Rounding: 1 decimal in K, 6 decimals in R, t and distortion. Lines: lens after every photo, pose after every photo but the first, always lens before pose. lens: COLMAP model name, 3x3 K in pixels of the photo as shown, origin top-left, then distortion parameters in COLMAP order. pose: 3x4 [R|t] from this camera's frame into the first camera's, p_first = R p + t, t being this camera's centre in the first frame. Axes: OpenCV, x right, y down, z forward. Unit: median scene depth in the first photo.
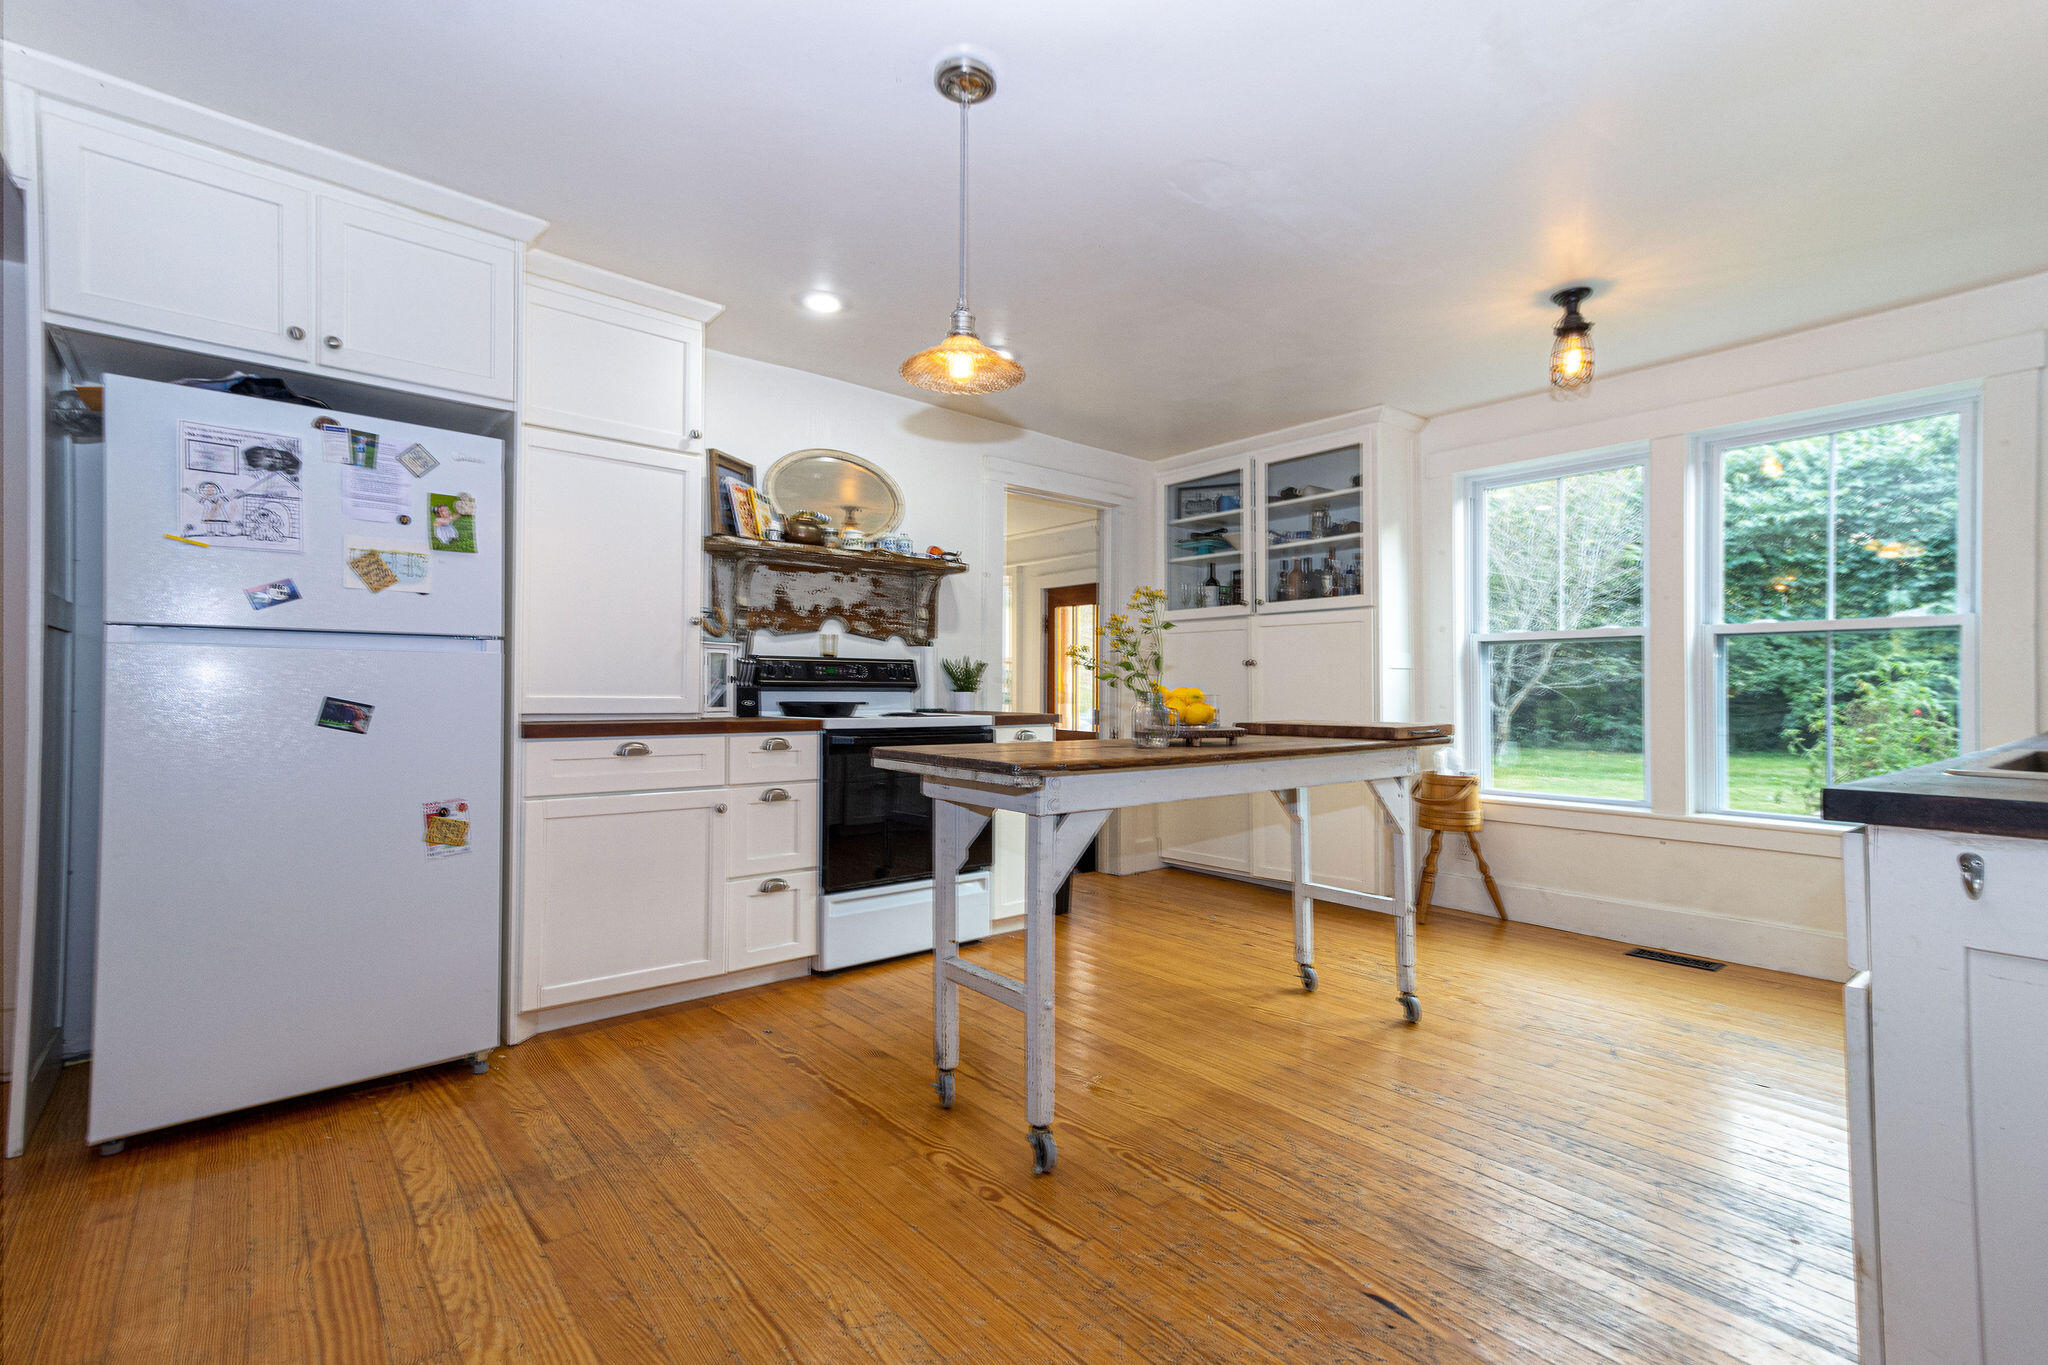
lens RADIAL K [[959.1, 0, 1021.3], [0, 959.1, 690.1], [0, 0, 1]] dist [0.018302, 0.000329]
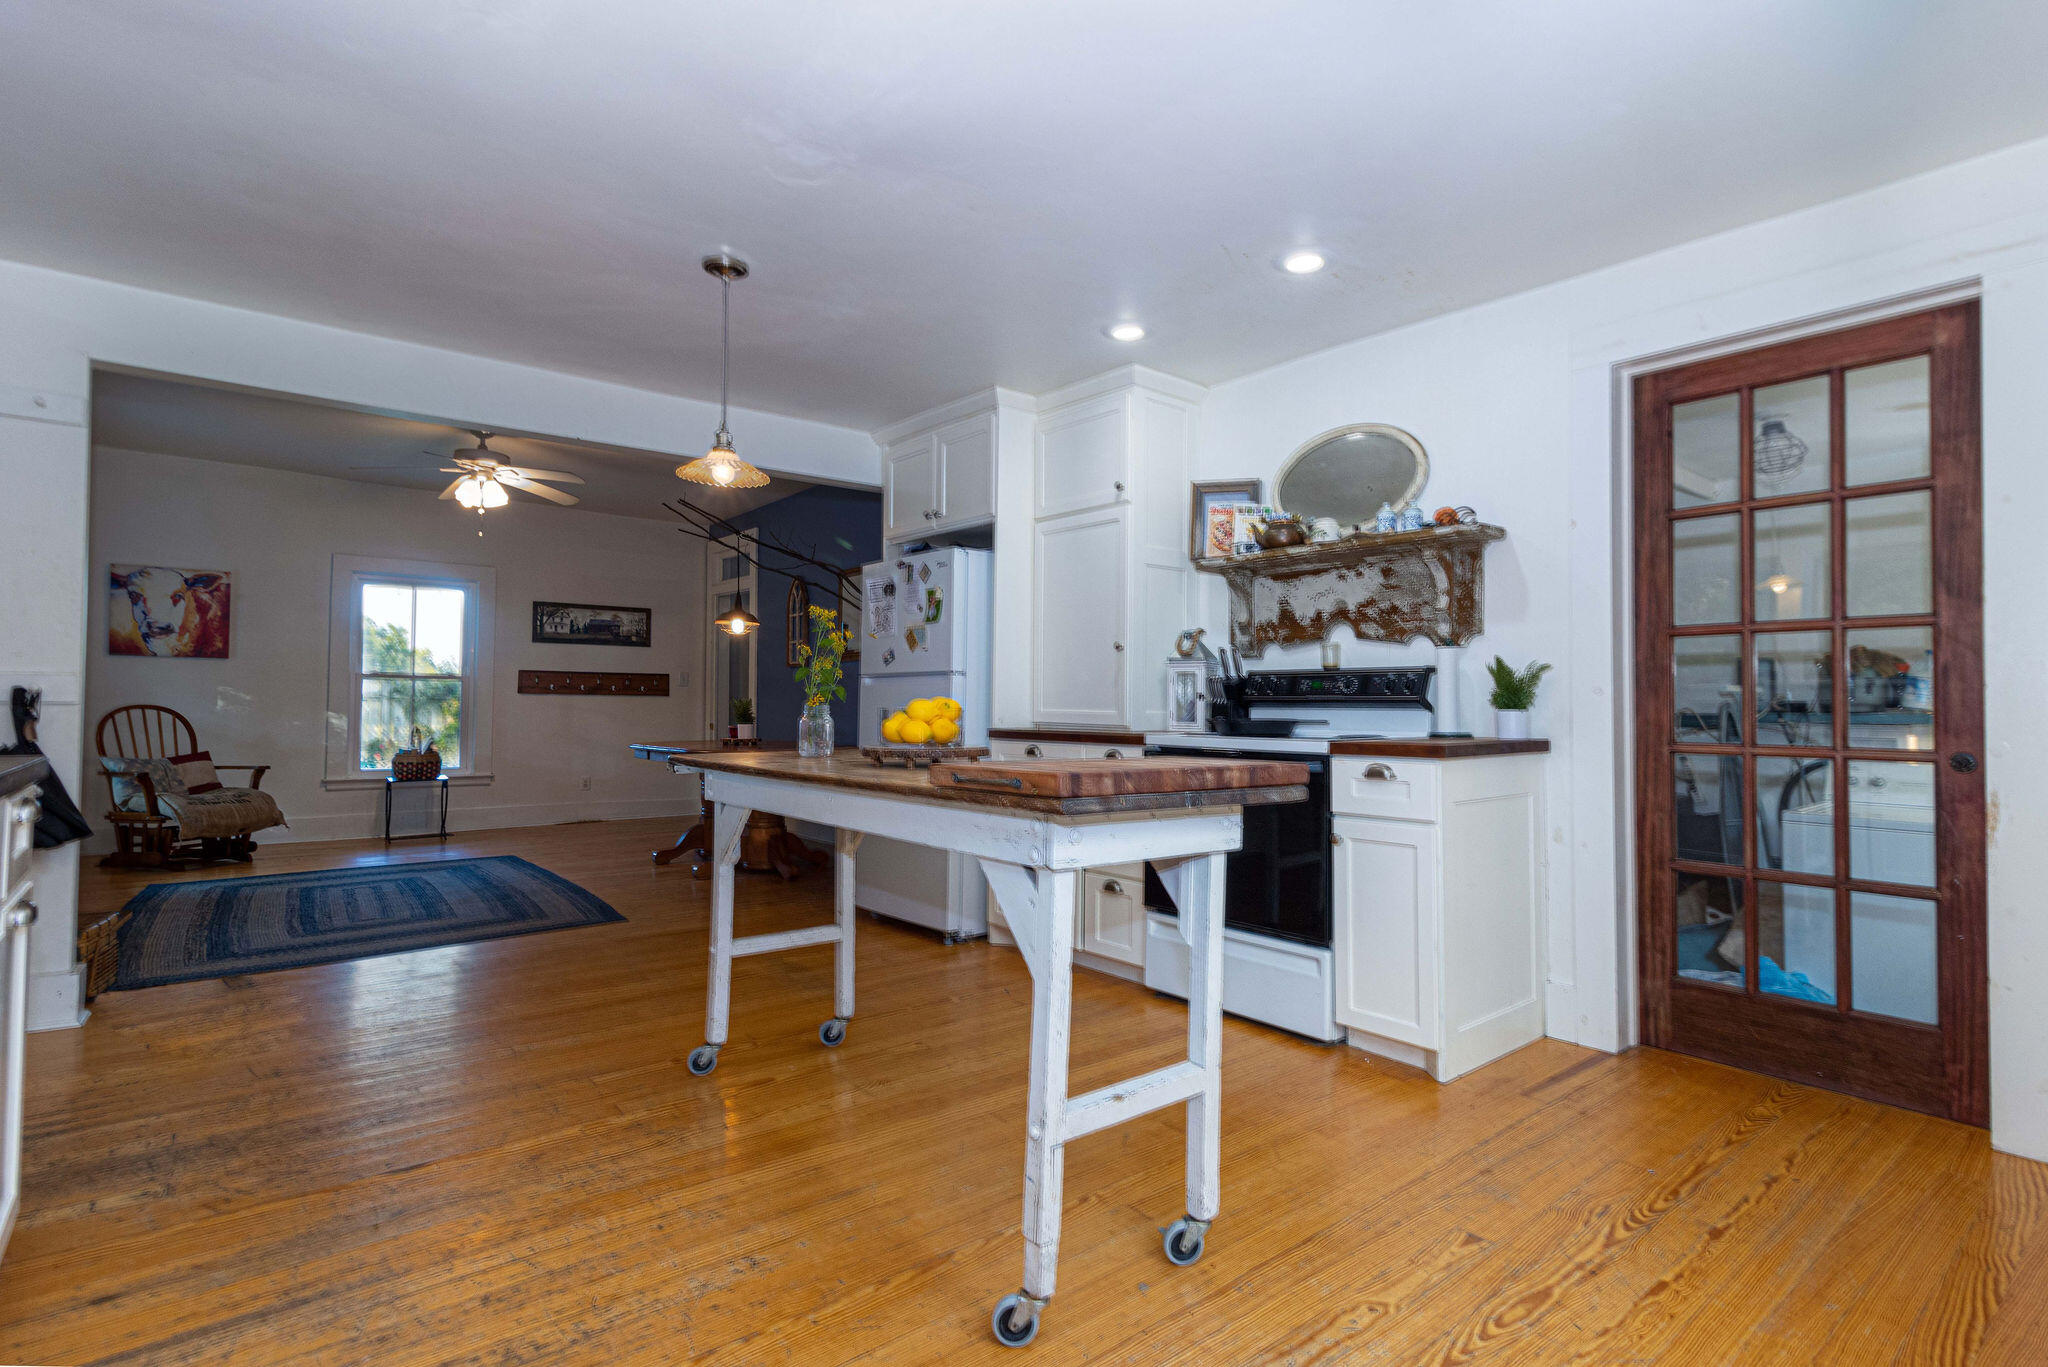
lens RADIAL K [[959.1, 0, 1019.0], [0, 959.1, 690.2], [0, 0, 1]] dist [0.018302, 0.000329]
pose [[0.000737, -0.013399, -0.999910, 0.670987], [-0.001687, 0.999909, -0.013400, -0.002723], [0.999998, 0.001696, 0.000714, 0.716250]]
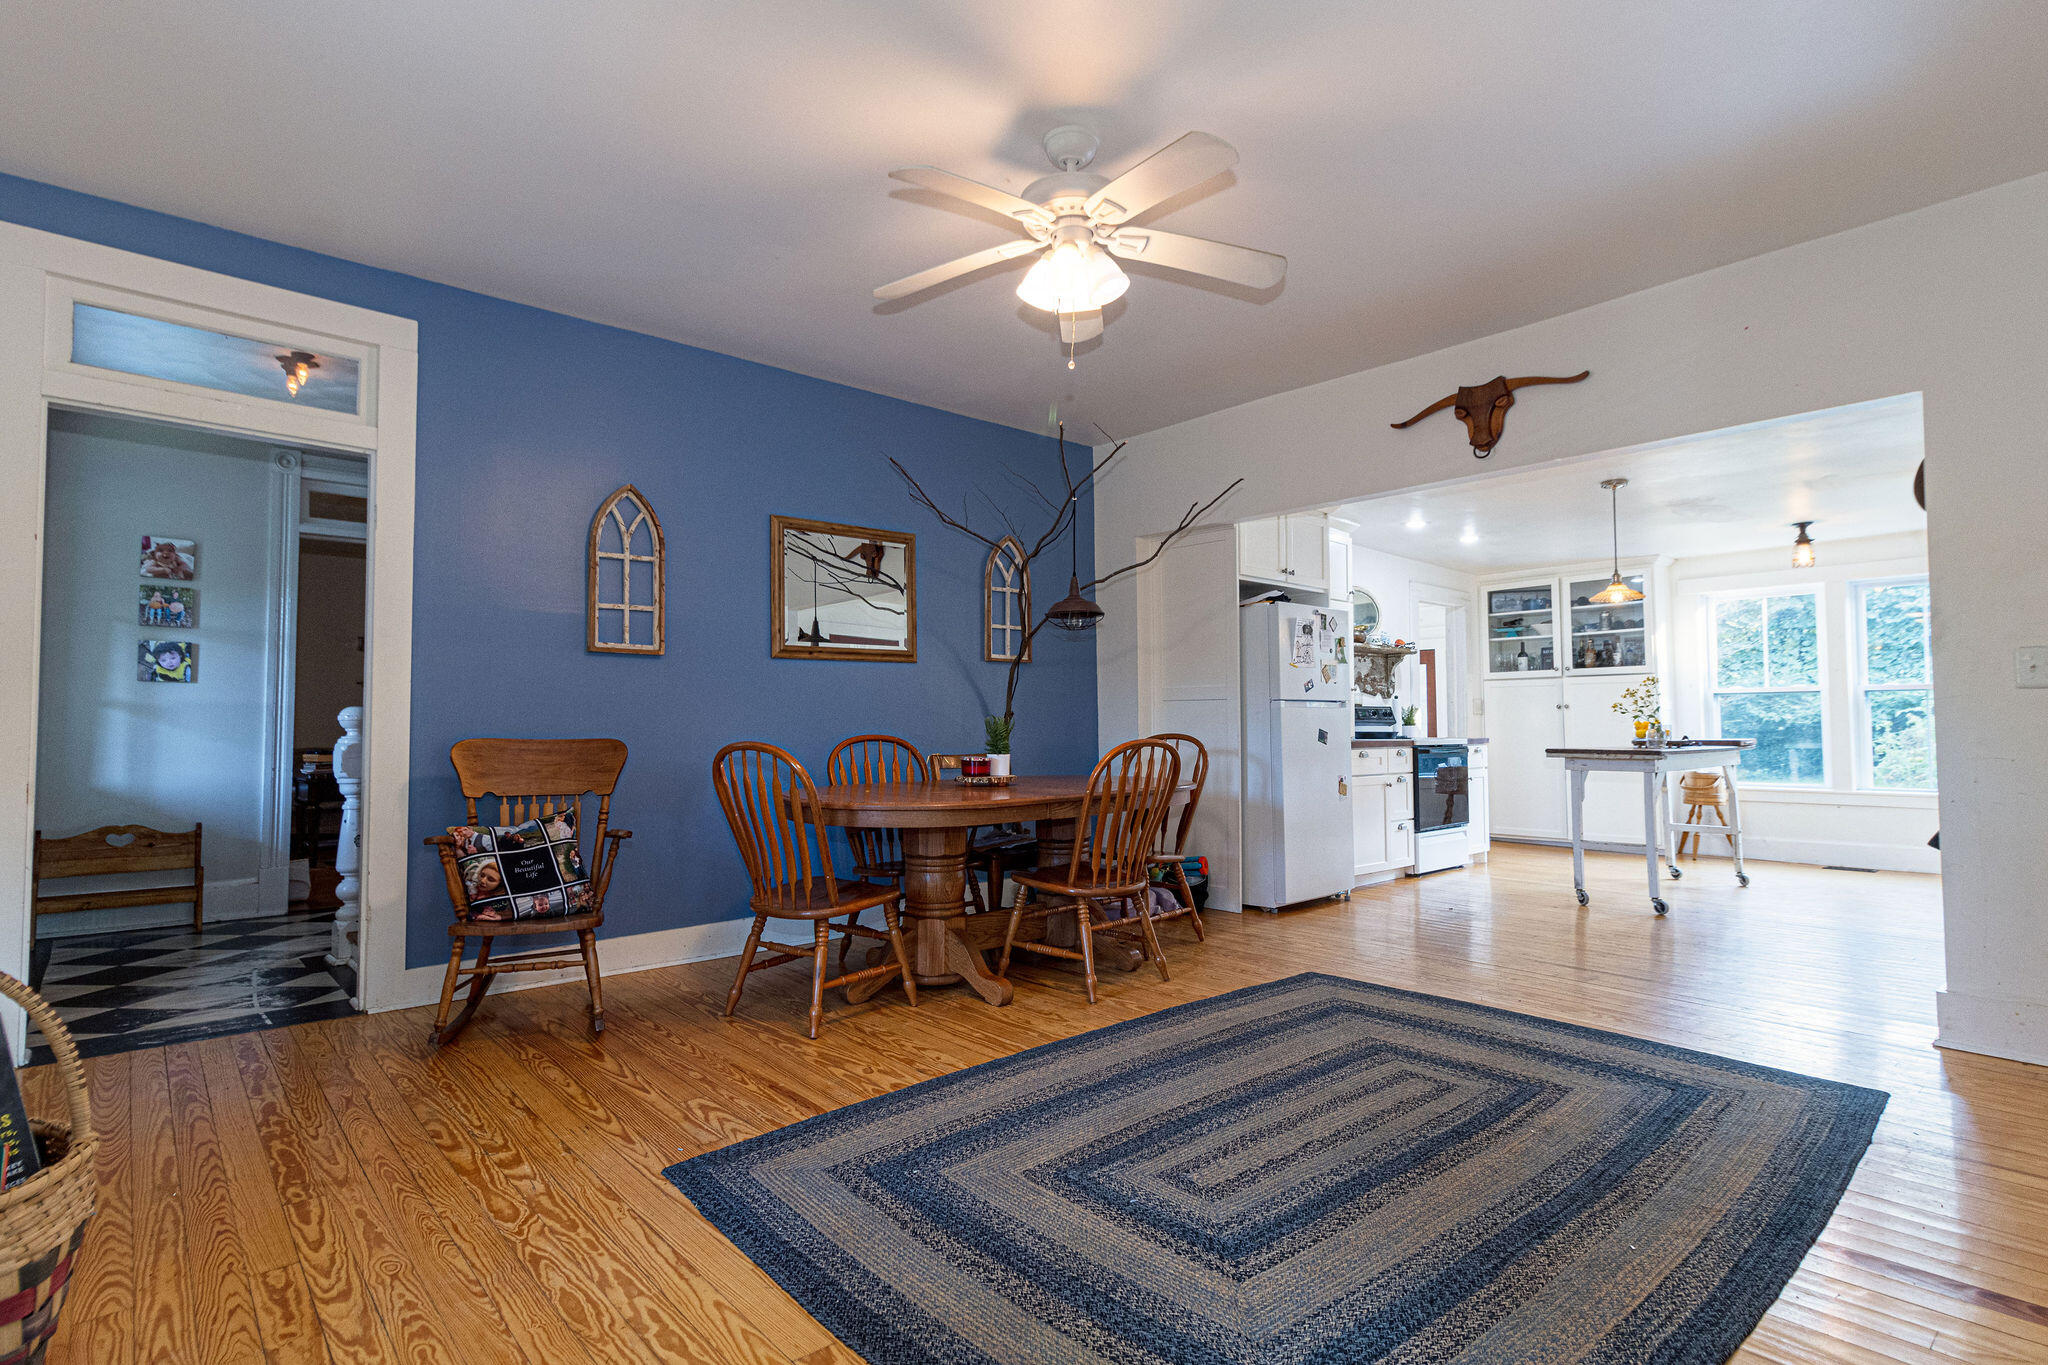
lens RADIAL K [[1022.7, 0, 1023.0], [0, 1022.7, 689.3], [0, 0, 1]] dist [0.005182, 0.000673]
pose [[0.999657, -0.010138, 0.024132, -0.865611], [0.011130, 0.999082, -0.041360, 0.004192], [-0.023690, 0.041614, 0.998853, -0.844174]]
